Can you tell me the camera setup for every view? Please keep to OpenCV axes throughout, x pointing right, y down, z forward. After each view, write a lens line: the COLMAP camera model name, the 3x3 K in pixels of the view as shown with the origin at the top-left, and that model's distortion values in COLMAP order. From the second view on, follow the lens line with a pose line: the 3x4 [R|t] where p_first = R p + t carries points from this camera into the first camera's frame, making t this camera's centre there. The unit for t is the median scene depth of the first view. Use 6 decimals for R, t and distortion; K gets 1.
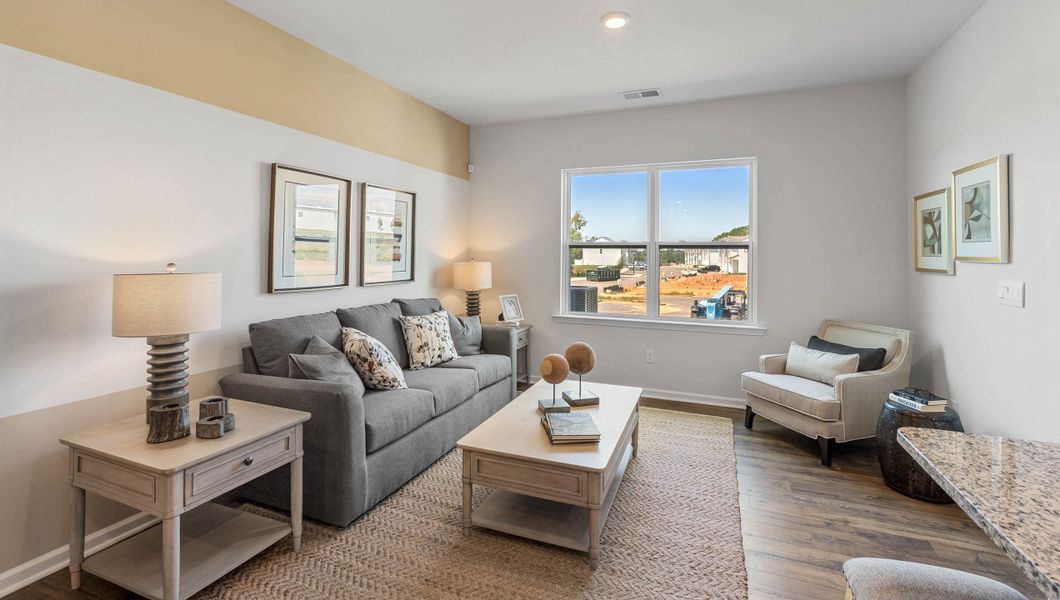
lens RADIAL K [[461.4, 0, 535.5], [0, 461.4, 248.9], [0, 0, 1]] dist [-0.006960, 0.000988]
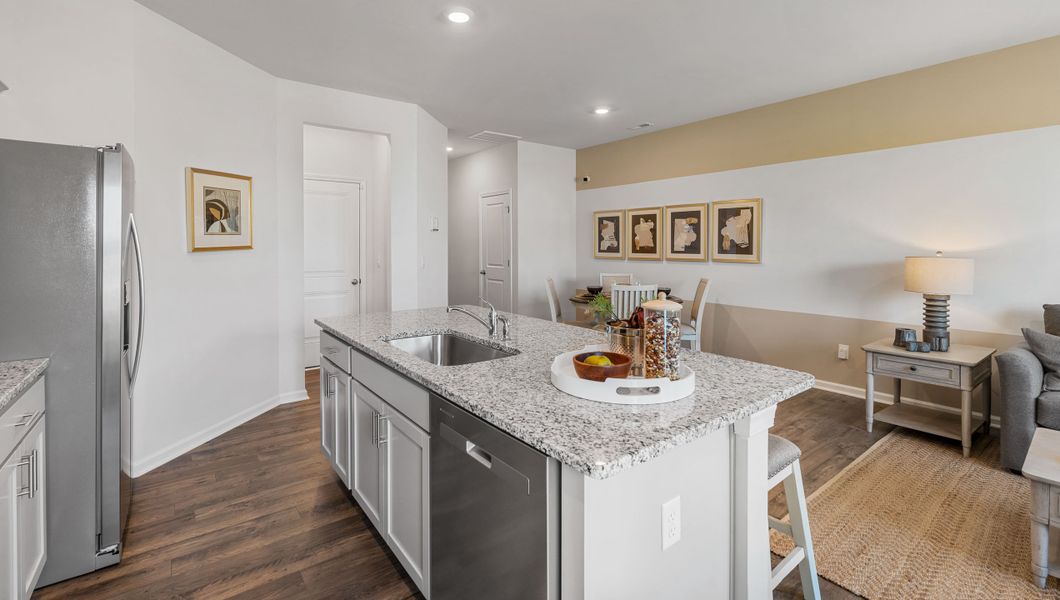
lens RADIAL K [[461.4, 0, 519.6], [0, 461.4, 251.9], [0, 0, 1]] dist [-0.006960, 0.000988]
pose [[-0.528049, 0.007659, -0.849179, 0.906250], [0.008881, 0.999954, 0.003496, 0.009252], [0.849167, -0.005696, -0.528093, 0.383127]]
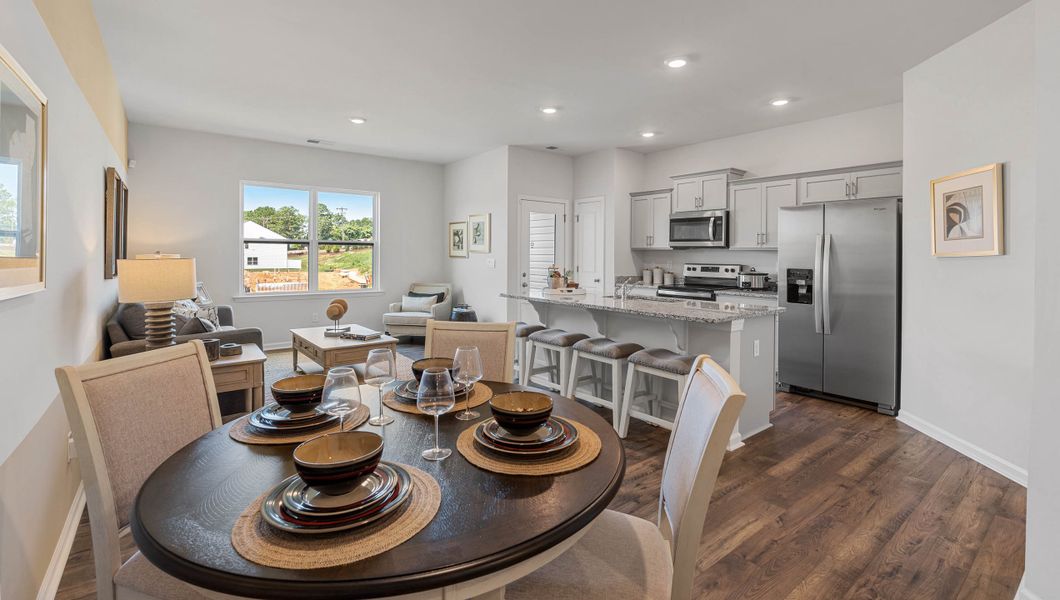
lens RADIAL K [[461.4, 0, 521.5], [0, 461.4, 257.2], [0, 0, 1]] dist [-0.006960, 0.000988]
pose [[0.511924, -0.008346, 0.858990, -0.950030], [-0.015702, 0.999695, 0.019070, 0.002375], [-0.858887, -0.023251, 0.511636, -0.443471]]
